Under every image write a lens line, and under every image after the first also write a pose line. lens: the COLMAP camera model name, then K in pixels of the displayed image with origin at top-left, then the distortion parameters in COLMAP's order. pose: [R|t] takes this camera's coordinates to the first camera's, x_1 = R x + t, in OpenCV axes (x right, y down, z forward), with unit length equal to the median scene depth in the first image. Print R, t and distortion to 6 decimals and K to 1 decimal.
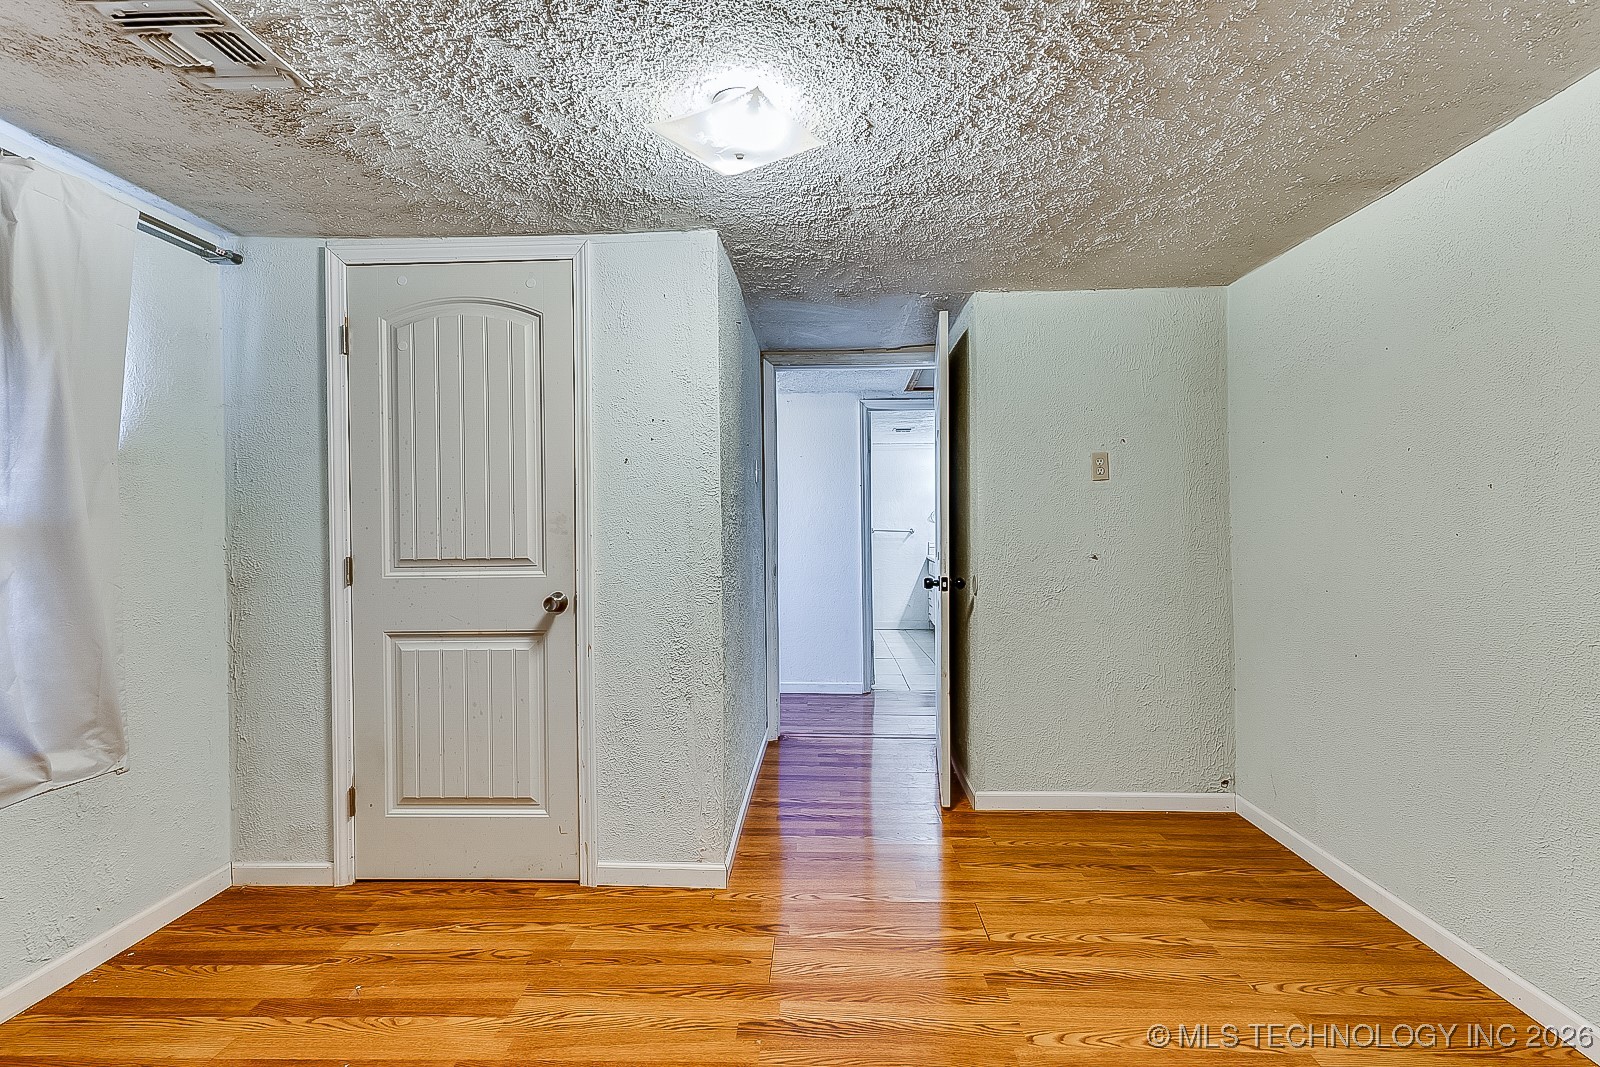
lens RADIAL K [[688.3, 0, 805.3], [0, 688.3, 533.4], [0, 0, 1]] dist [0.005059, 0.000027]
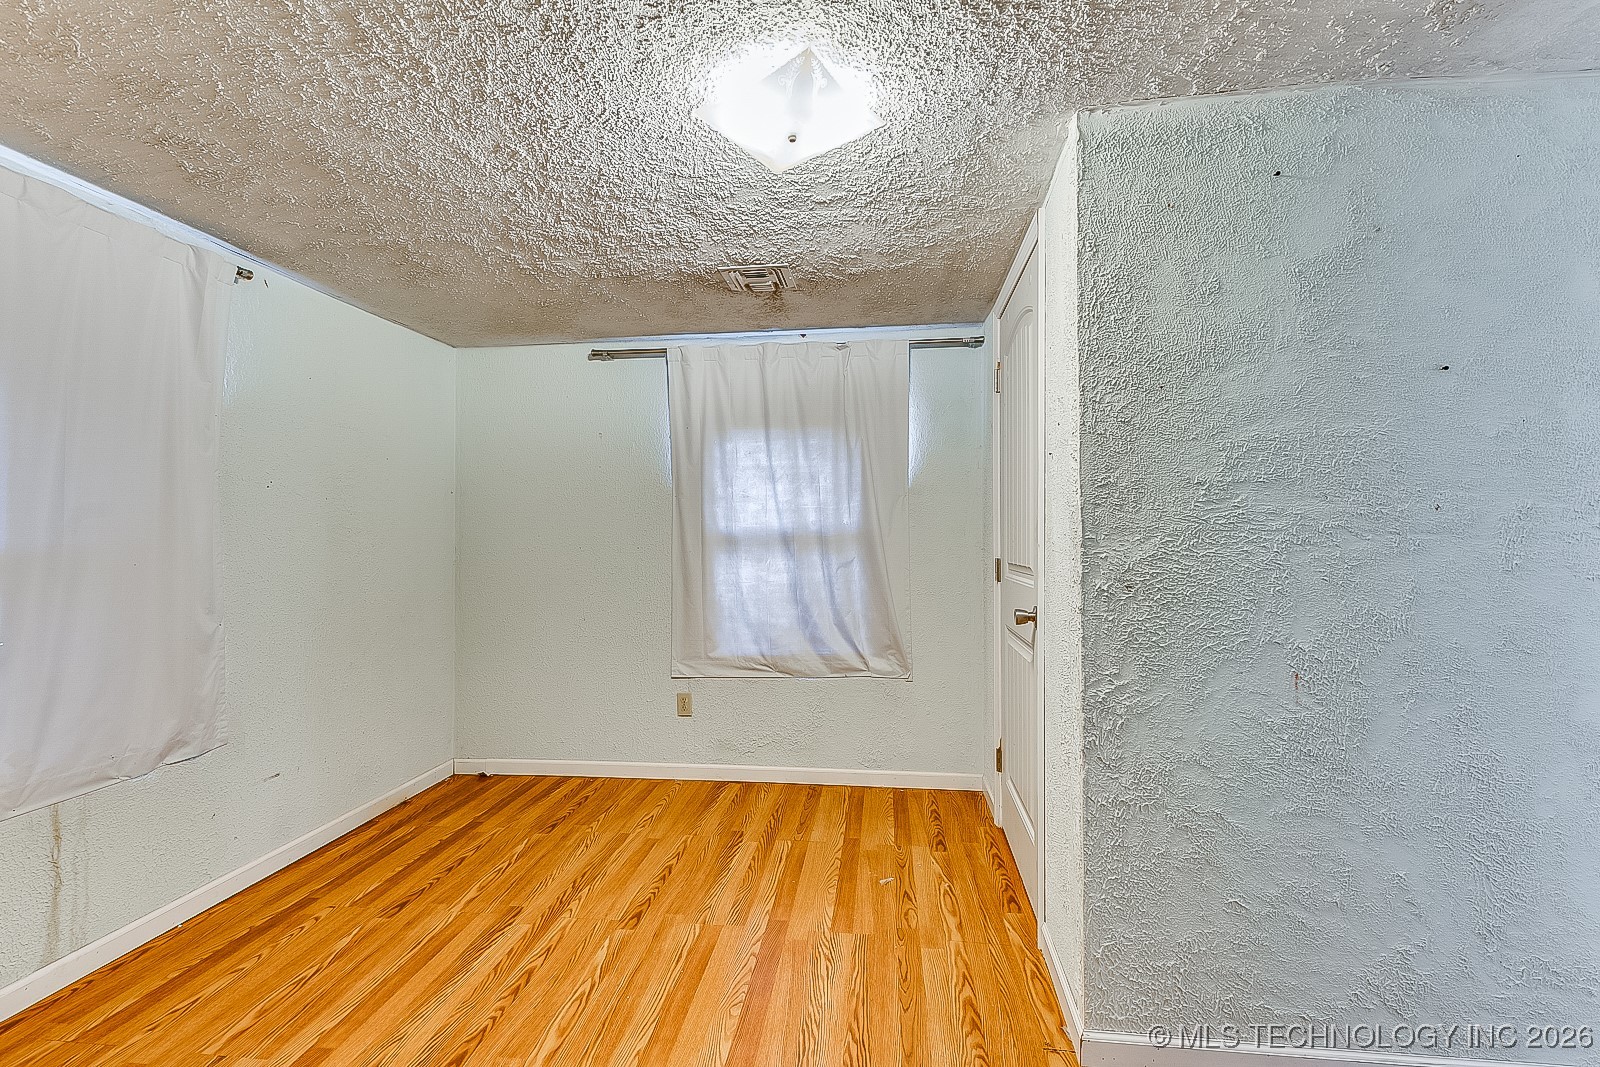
lens RADIAL K [[688.3, 0, 804.4], [0, 688.3, 532.4], [0, 0, 1]] dist [0.005059, 0.000027]
pose [[-0.095796, 0.005100, -0.995388, 0.697128], [-0.001435, 0.999985, 0.005262, -0.021035], [0.995400, 0.001932, -0.095787, 0.930835]]
